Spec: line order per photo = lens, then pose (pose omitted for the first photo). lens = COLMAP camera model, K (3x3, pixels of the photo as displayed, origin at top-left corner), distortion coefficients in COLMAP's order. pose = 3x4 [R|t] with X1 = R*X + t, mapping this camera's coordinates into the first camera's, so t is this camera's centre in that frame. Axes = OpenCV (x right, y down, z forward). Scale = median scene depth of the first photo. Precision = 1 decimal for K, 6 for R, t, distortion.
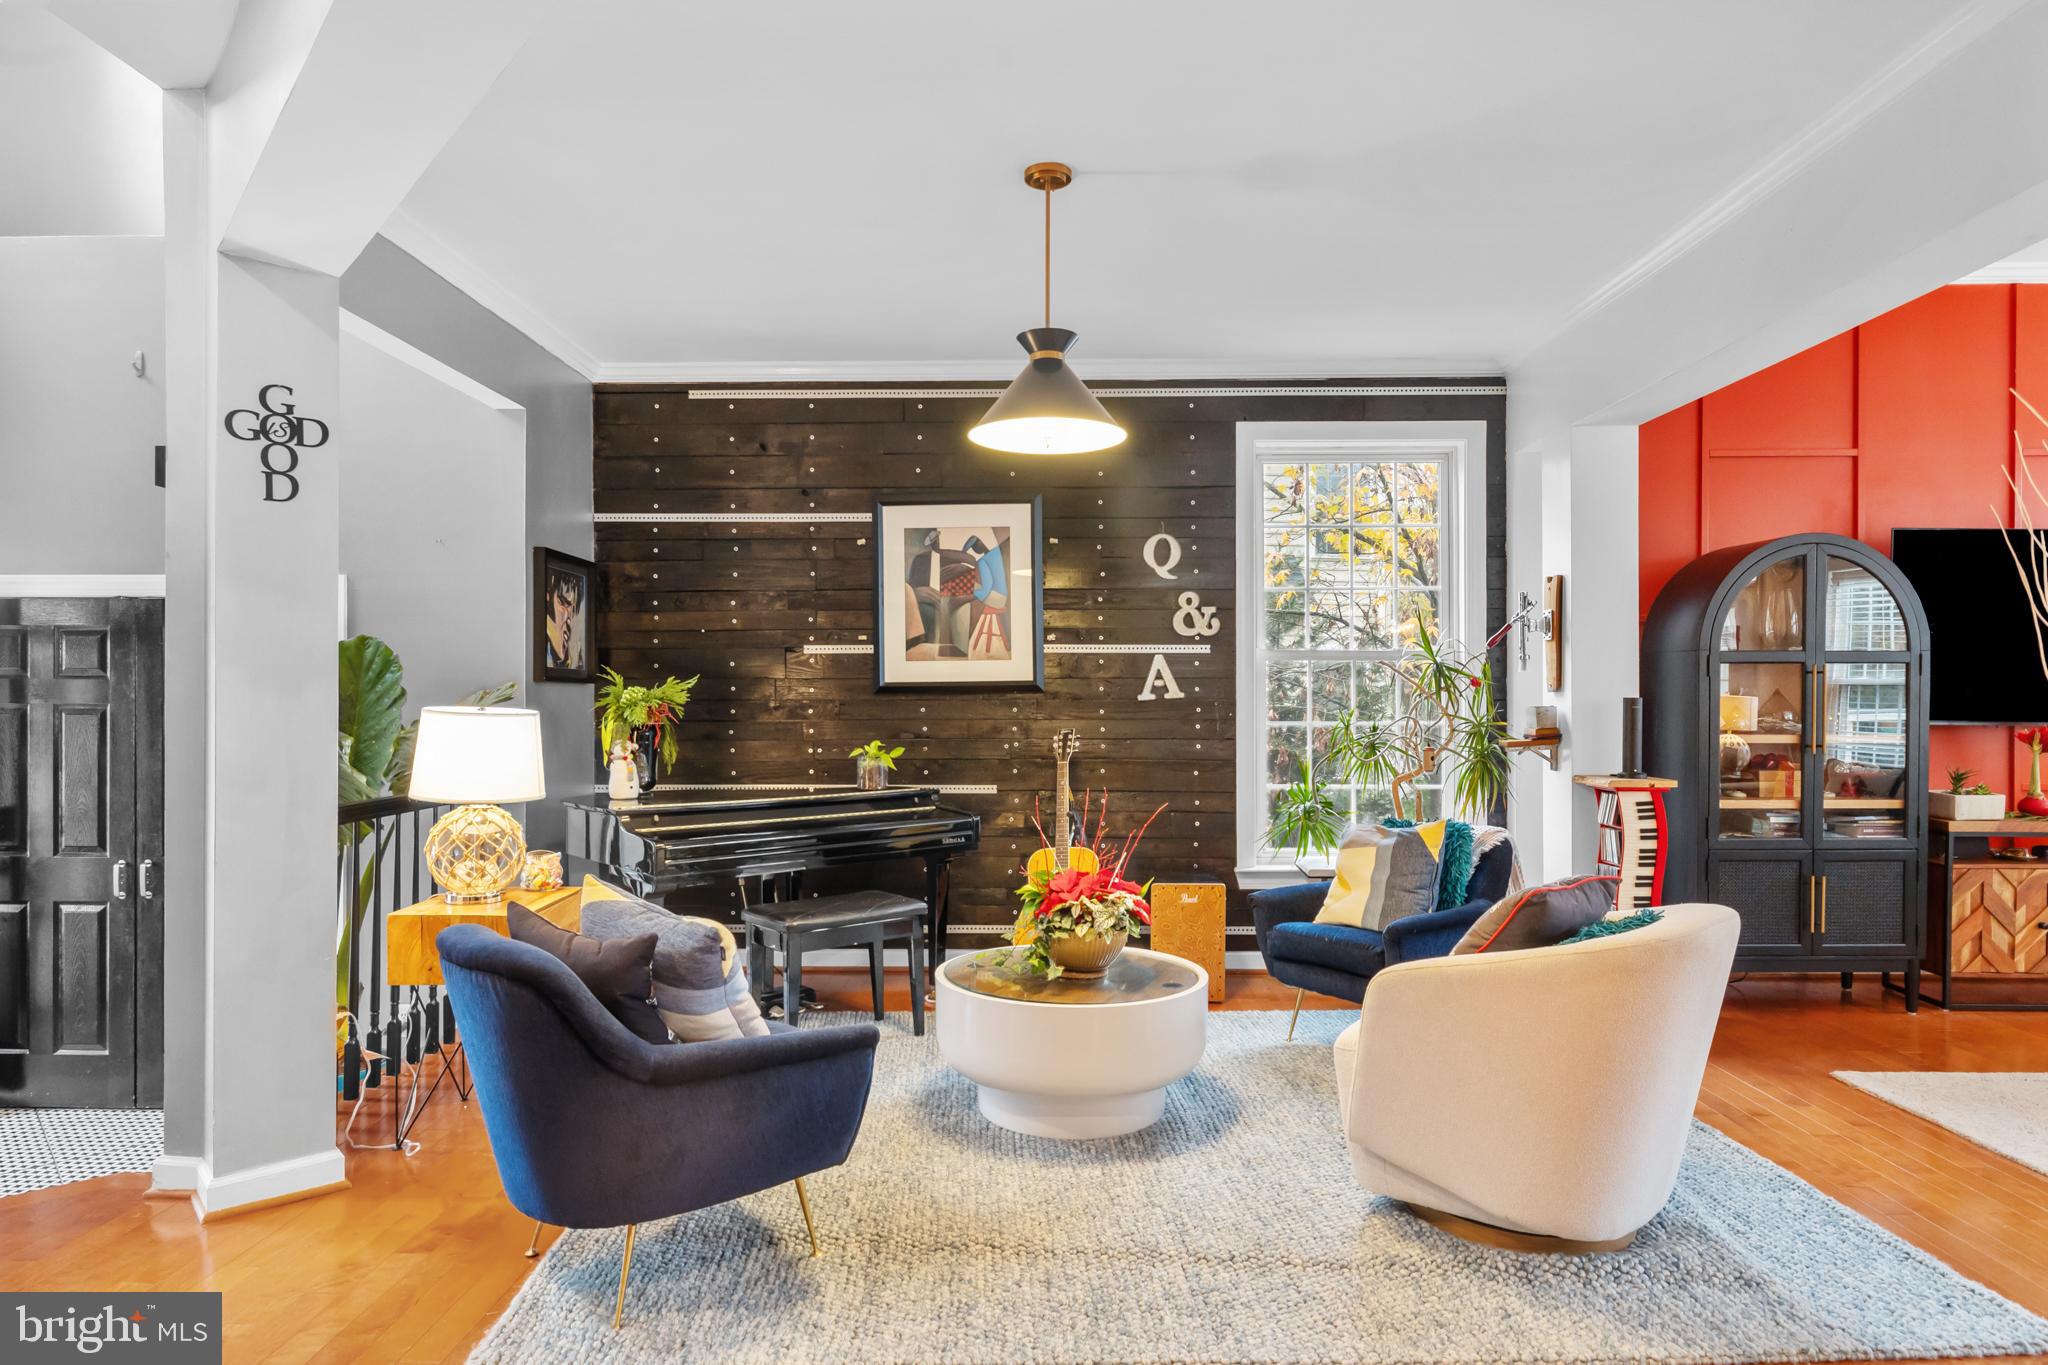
lens RADIAL K [[1142.3, 0, 1007.0], [0, 1142.3, 706.3], [0, 0, 1]] dist [-0.002164, 0.000107]
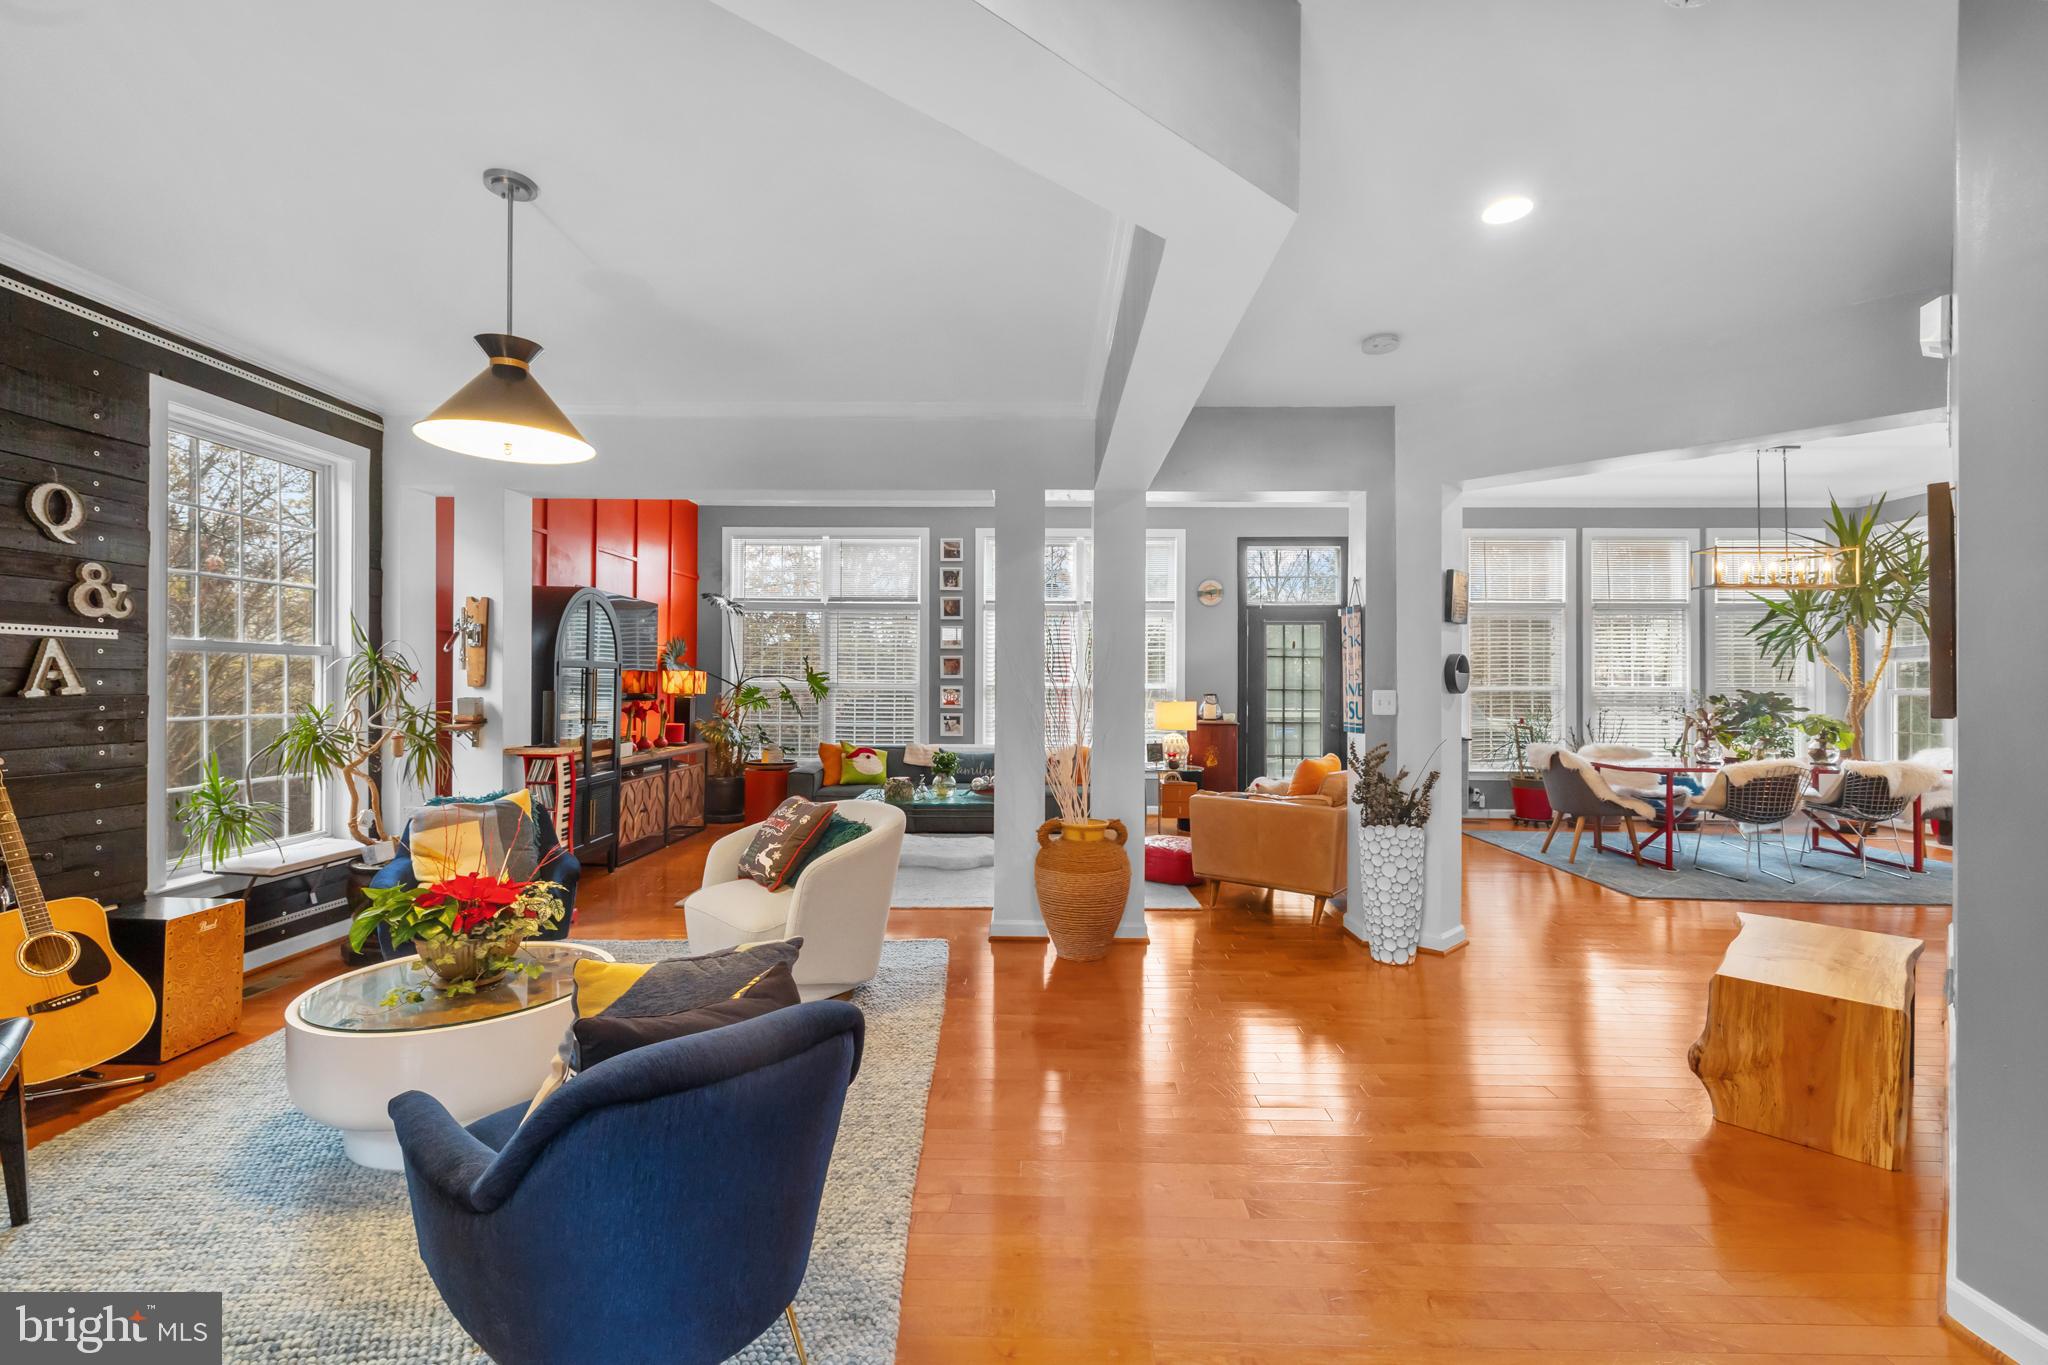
lens RADIAL K [[876.9, 0, 1008.2], [0, 876.9, 678.4], [0, 0, 1]] dist [-0.000873, -0.000048]
pose [[0.008103, 0.003439, 0.999961, -0.456325], [-0.004129, 0.999986, -0.003406, -0.018810], [-0.999959, -0.004101, 0.008118, 0.347332]]
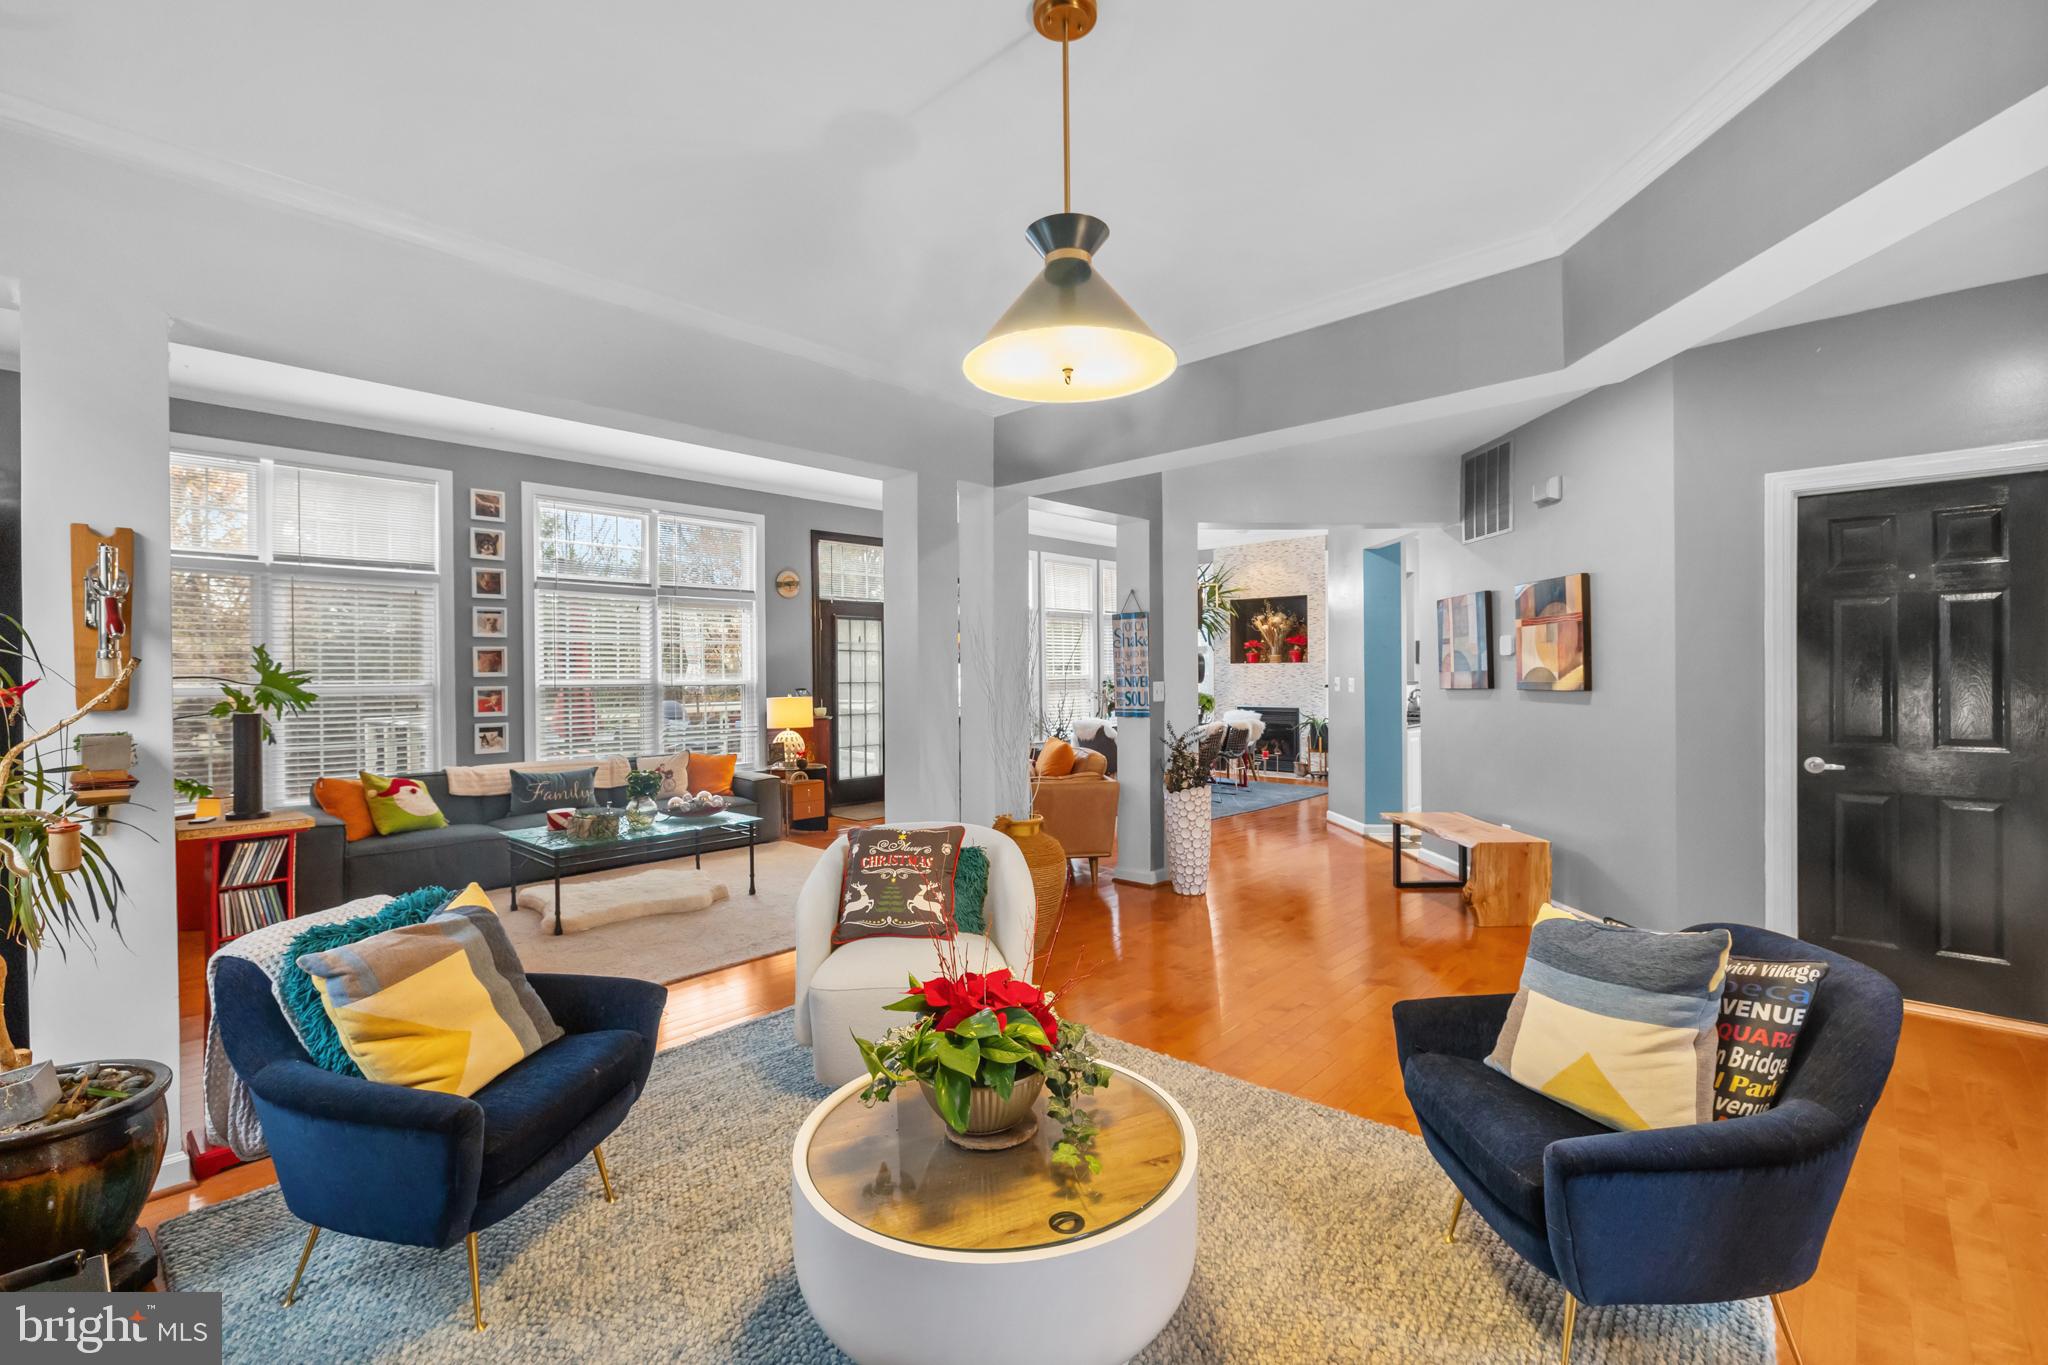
lens RADIAL K [[889.0, 0, 1010.7], [0, 889.0, 677.6], [0, 0, 1]] dist [-0.000820, 0.000022]
pose [[-0.736053, 0.001773, 0.676921, -0.193282], [0.009277, 0.999929, 0.007469, -0.025517], [-0.676860, 0.011777, -0.736018, 0.912953]]
